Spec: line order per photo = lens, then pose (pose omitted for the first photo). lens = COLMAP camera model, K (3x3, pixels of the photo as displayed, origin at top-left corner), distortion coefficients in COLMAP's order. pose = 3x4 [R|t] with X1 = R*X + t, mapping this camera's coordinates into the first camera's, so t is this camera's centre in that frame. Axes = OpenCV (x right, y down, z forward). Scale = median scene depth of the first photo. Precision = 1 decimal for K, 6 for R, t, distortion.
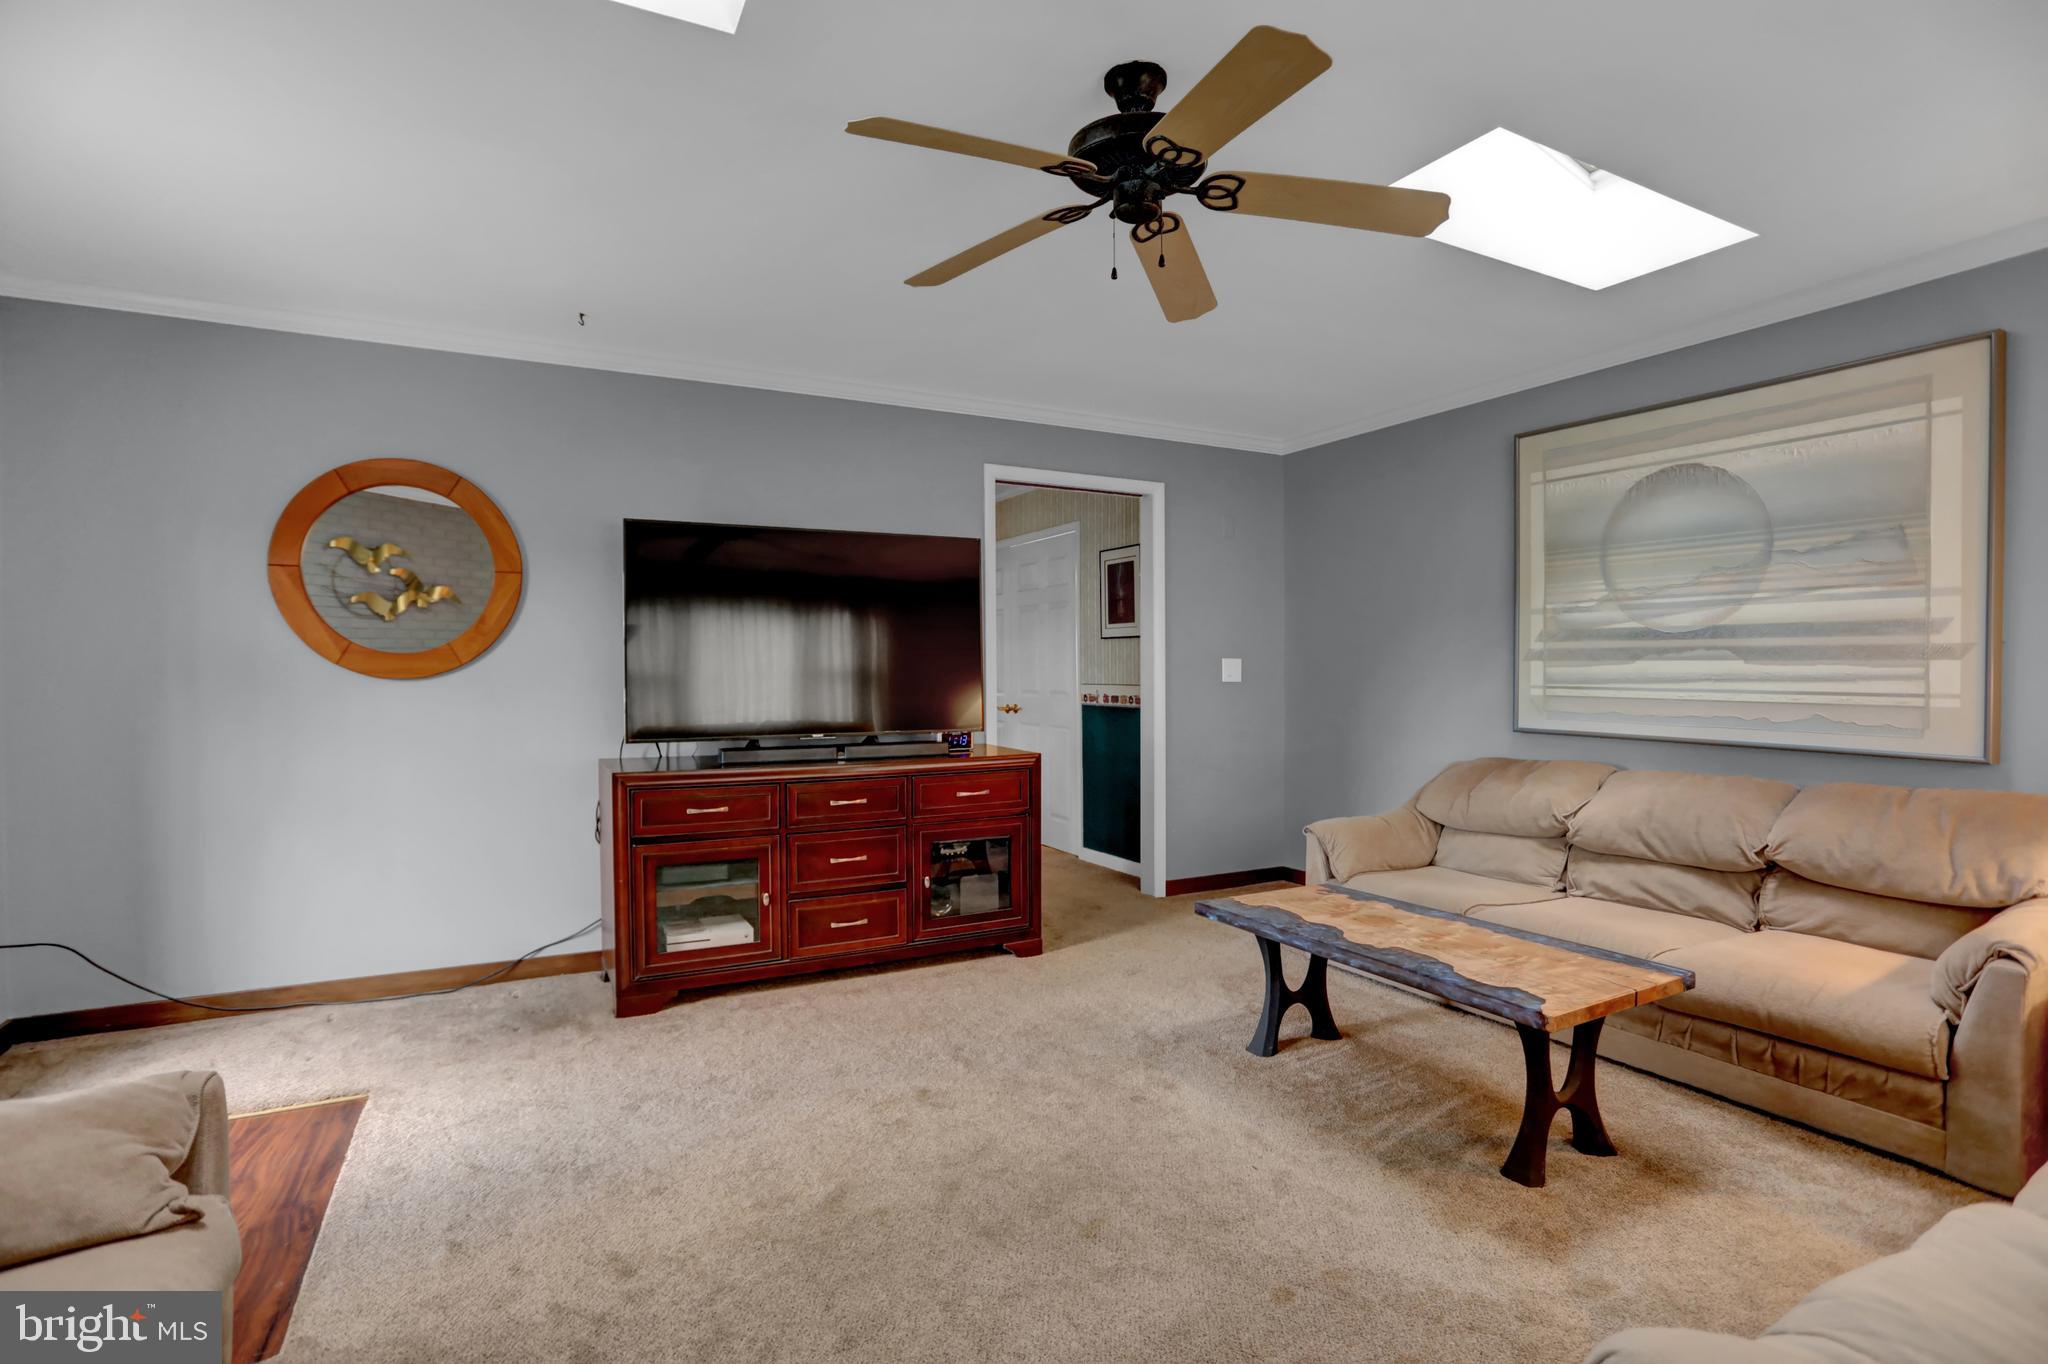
lens RADIAL K [[981.5, 0, 1032.9], [0, 981.5, 678.0], [0, 0, 1]] dist [-0.066109, 0.023276]
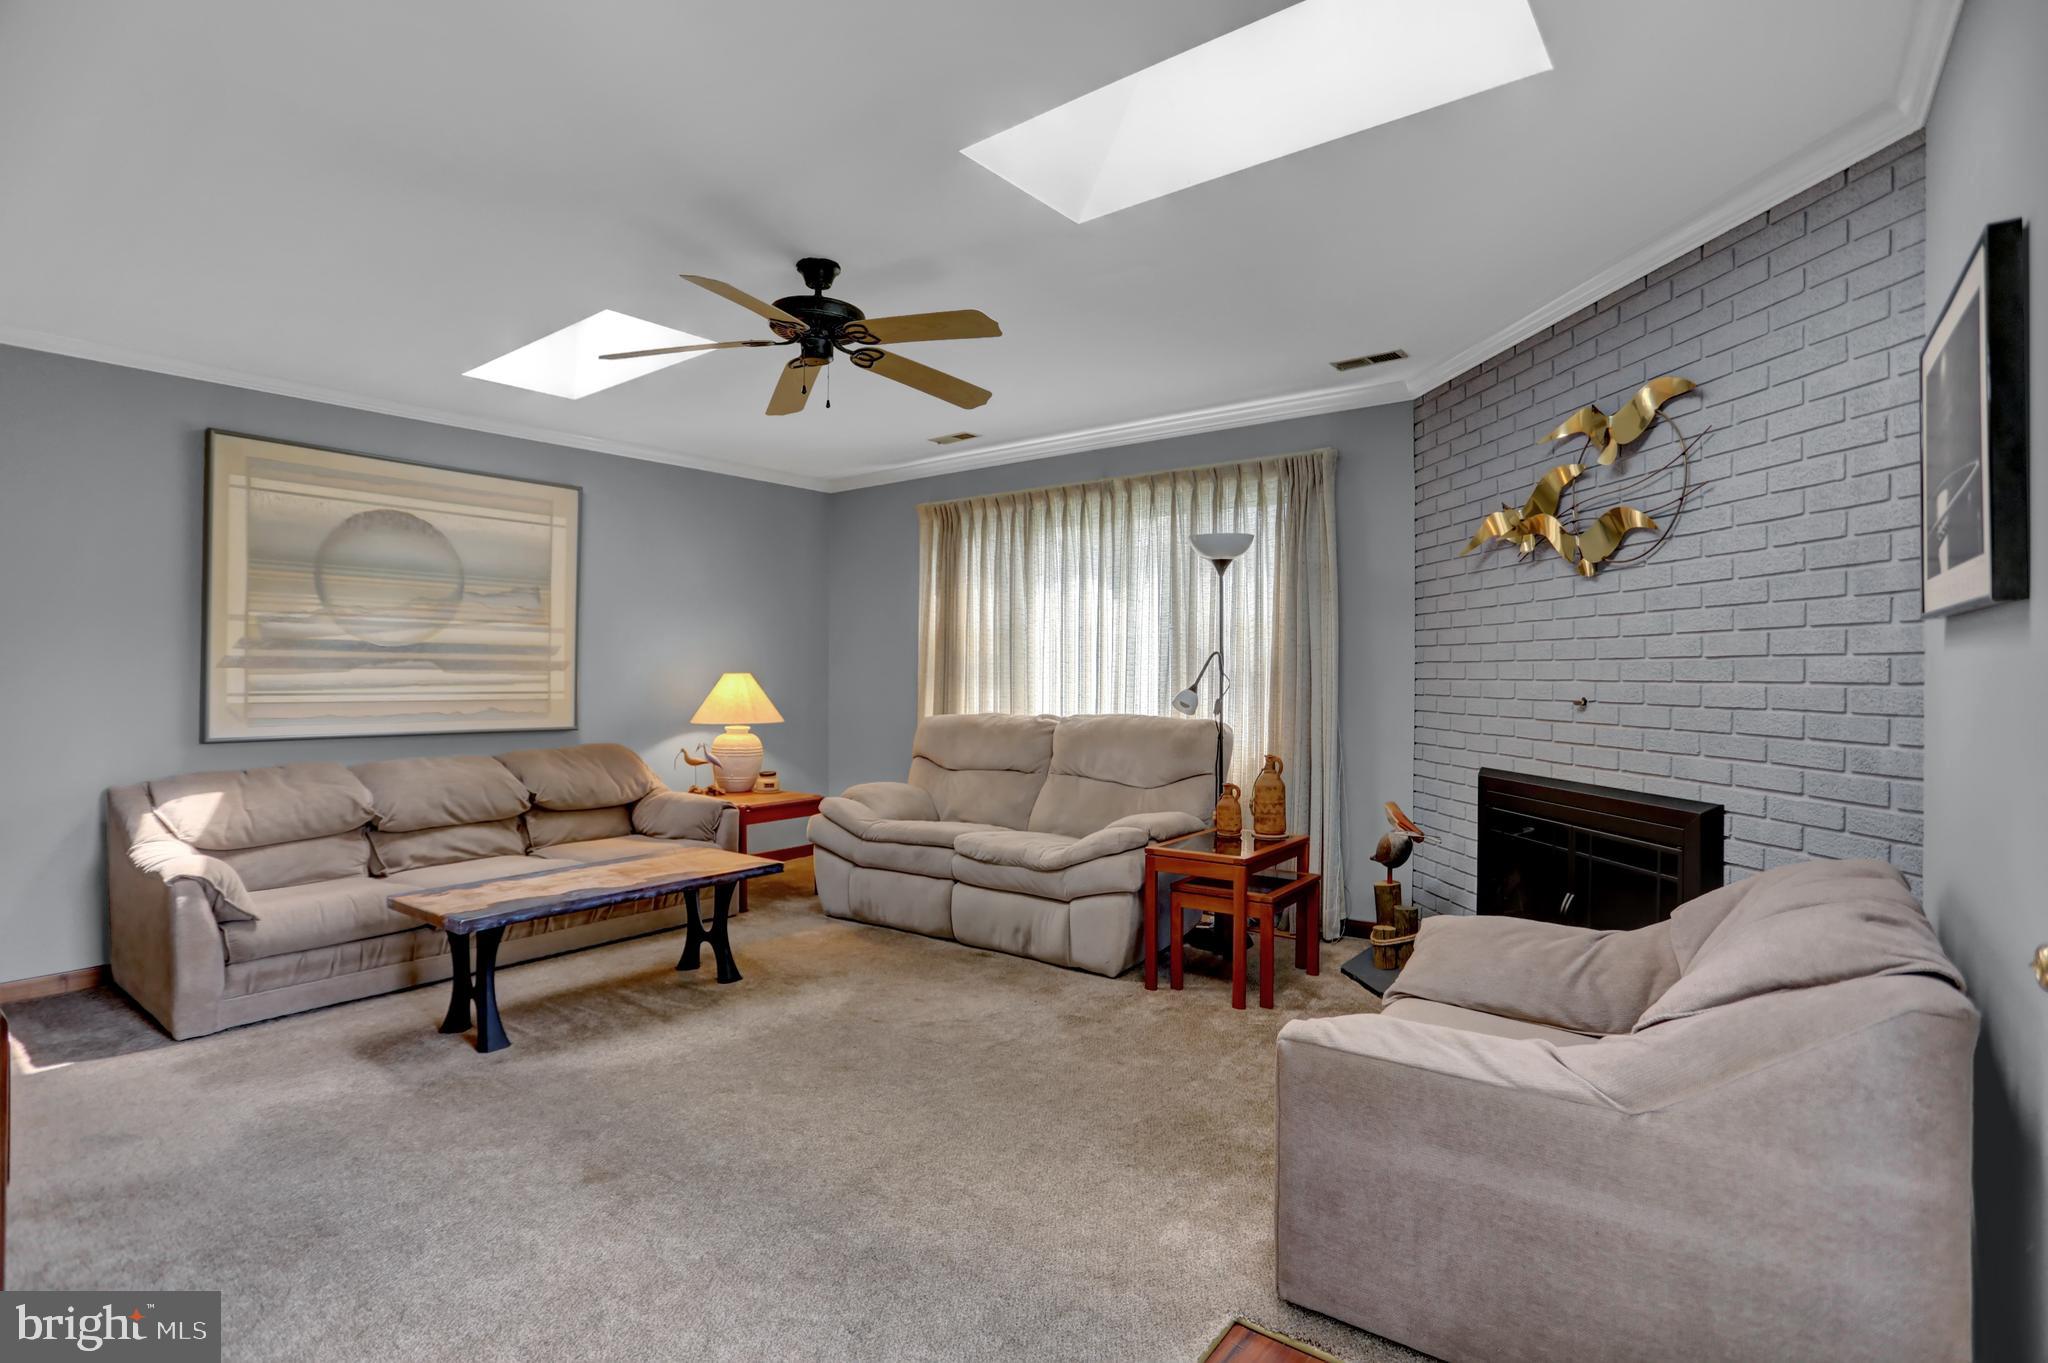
lens RADIAL K [[981.5, 0, 1032.9], [0, 981.5, 677.5], [0, 0, 1]] dist [-0.066109, 0.023276]
pose [[-0.417532, 0.000497, 0.908662, -0.825654], [0.009322, 0.999950, 0.003736, -0.005081], [-0.908614, 0.010030, -0.417515, 0.805471]]
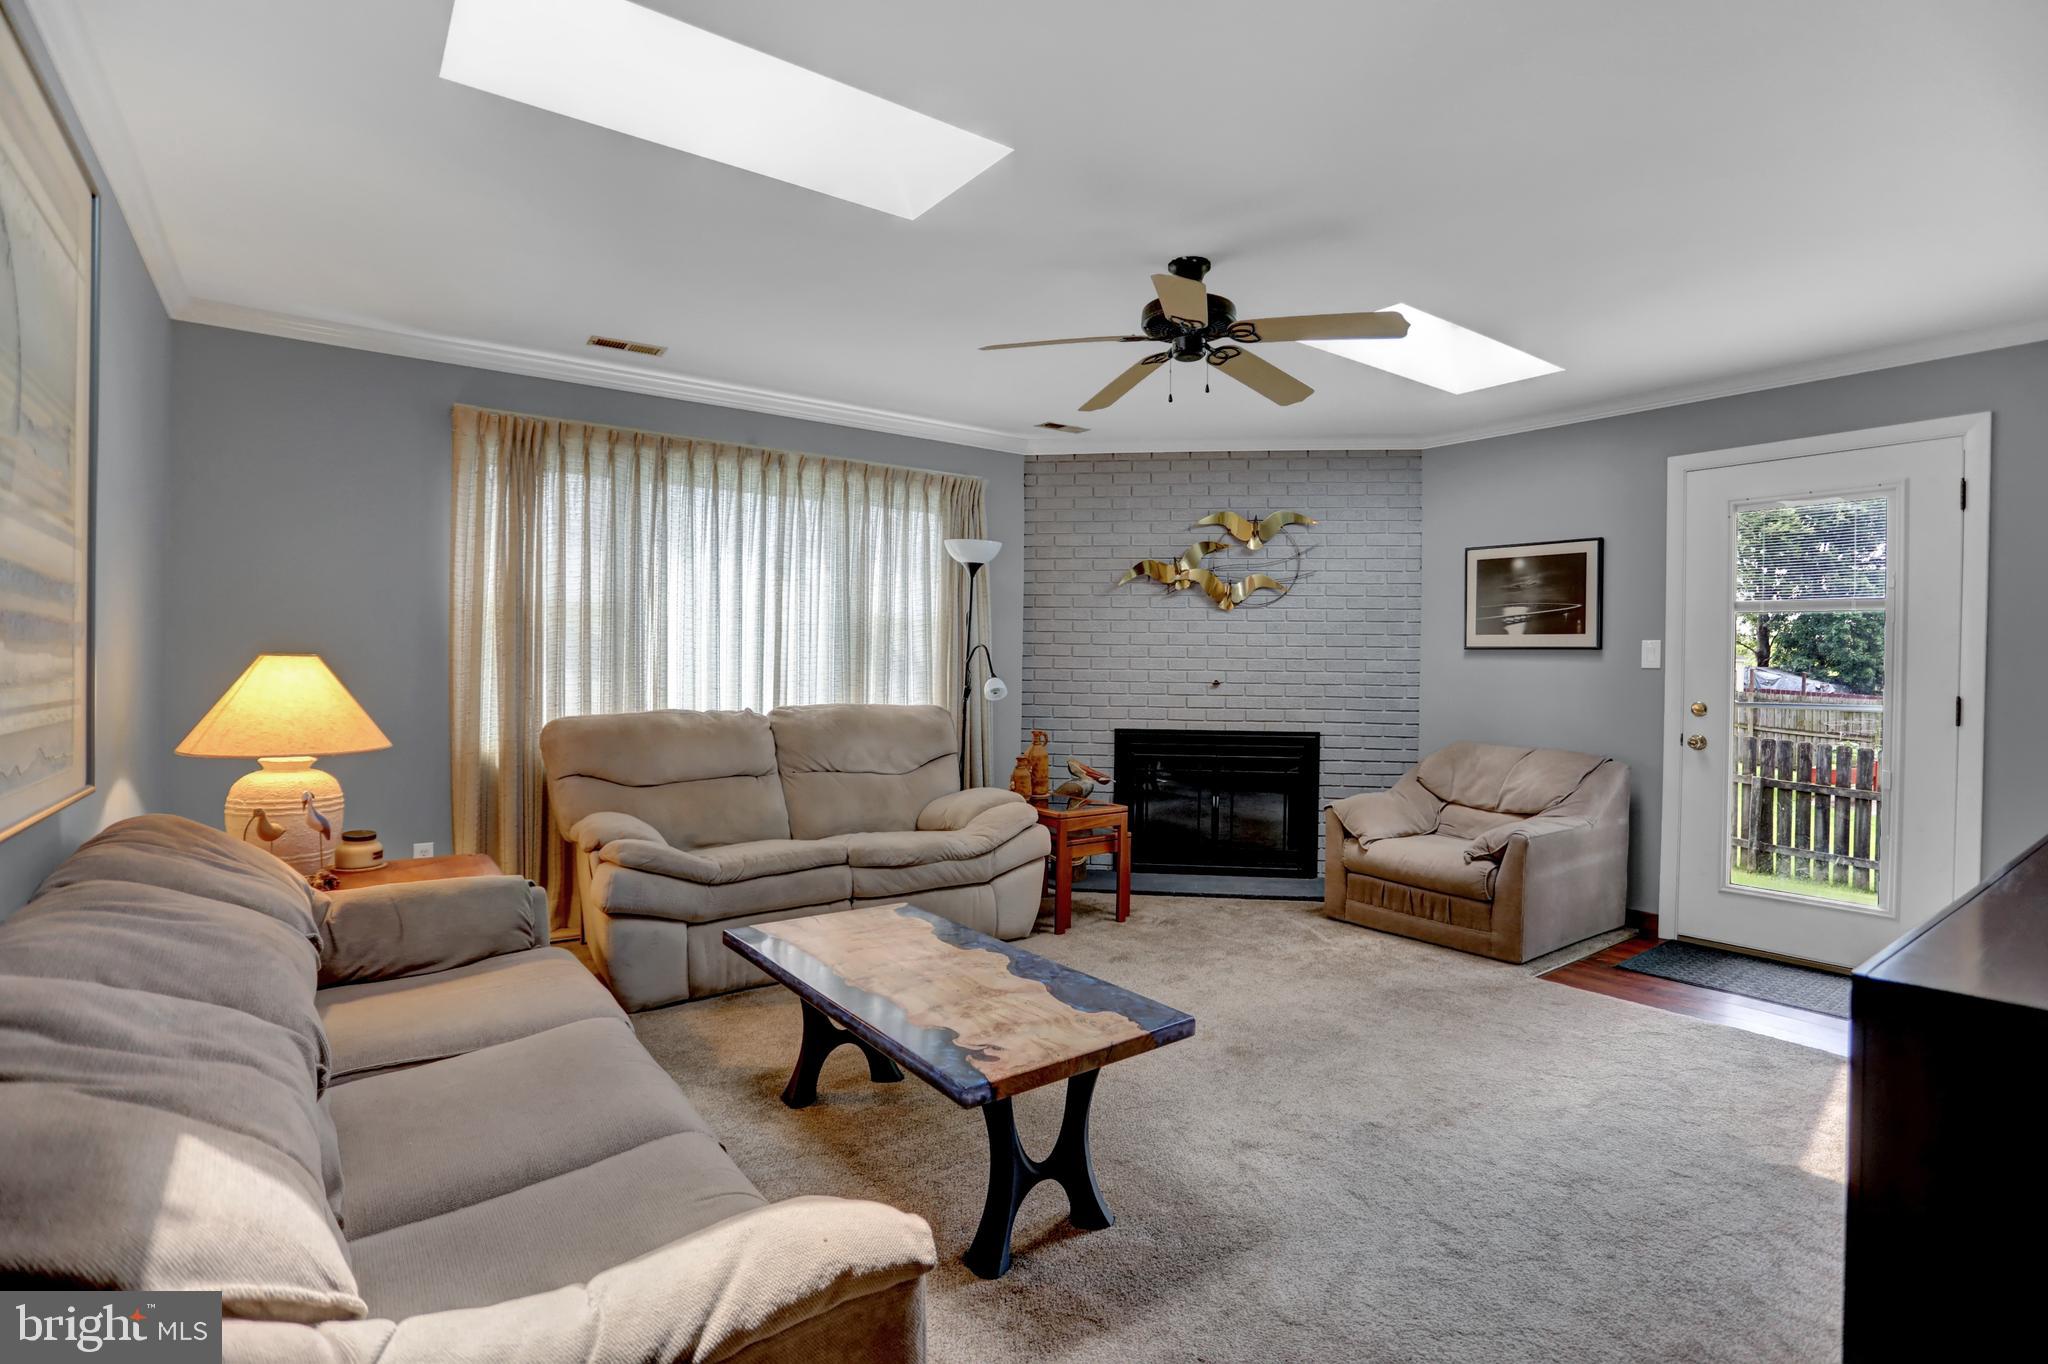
lens RADIAL K [[984.9, 0, 1030.9], [0, 984.9, 679.3], [0, 0, 1]] dist [-0.086130, 0.036350]
pose [[-0.989290, -0.004532, -0.145892, 0.343866], [-0.008256, 0.999655, 0.024930, -0.016596], [0.145729, 0.025868, -0.988986, 1.495440]]
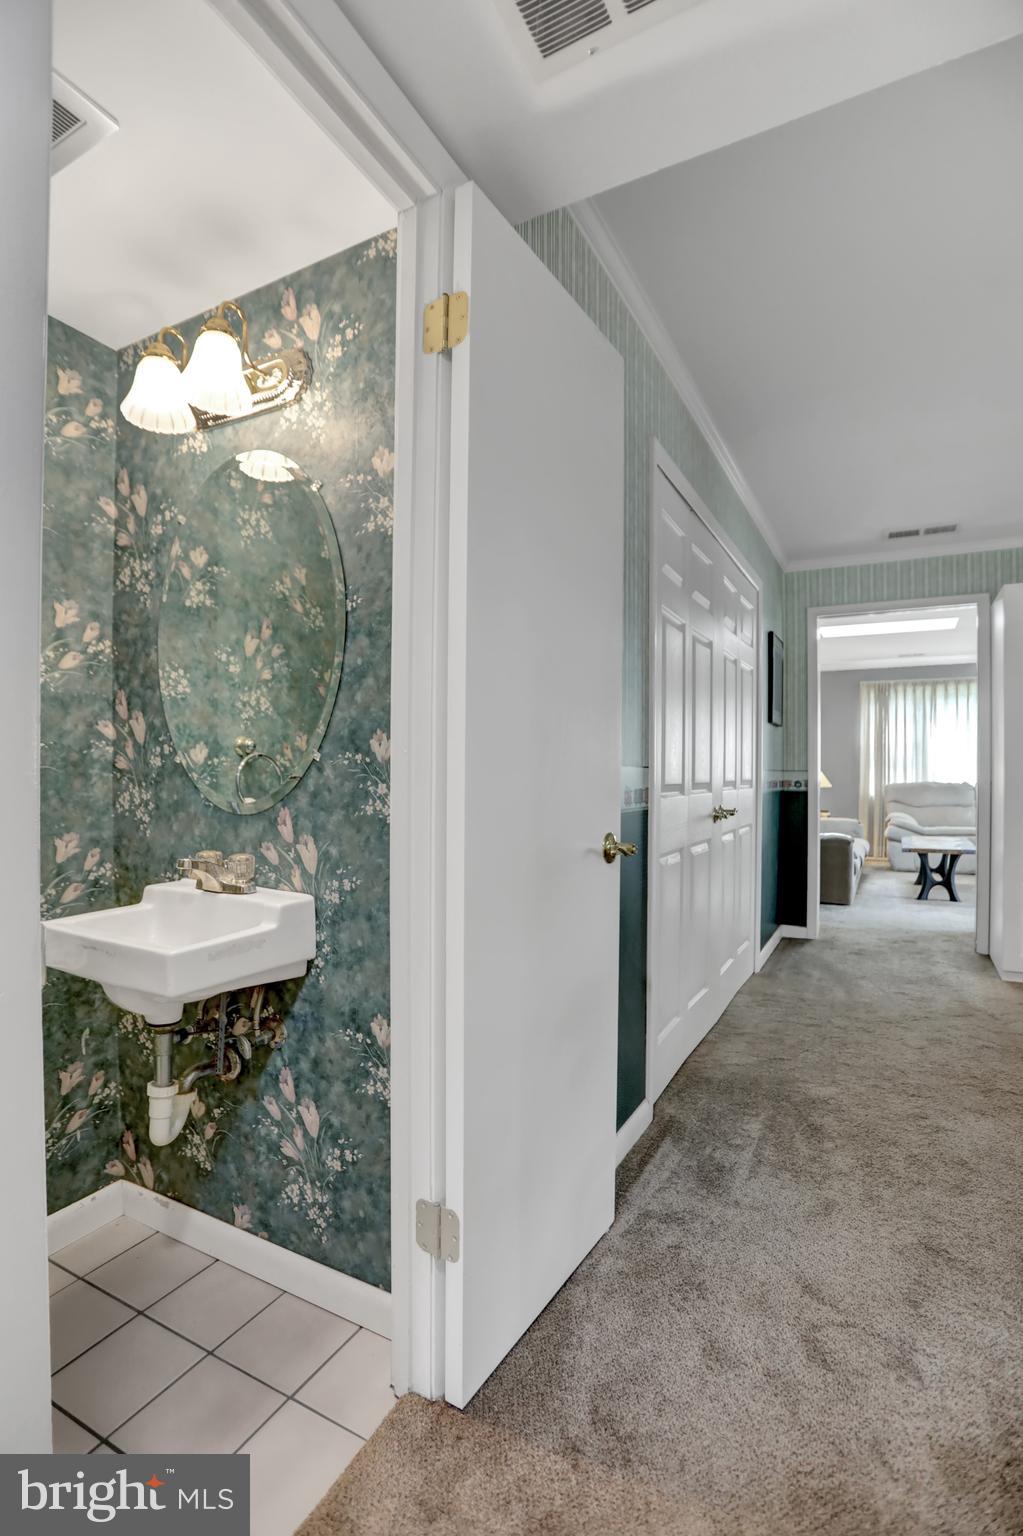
lens RADIAL K [[736.1, 0, 526.1], [0, 736.1, 776.3], [0, 0, 1]] dist [-0.066109, 0.023276]
pose [[-0.563541, -0.002504, 0.826084, -0.678256], [0.009386, 0.999911, 0.009434, 0.001878], [-0.826035, 0.013070, -0.563468, 2.820536]]
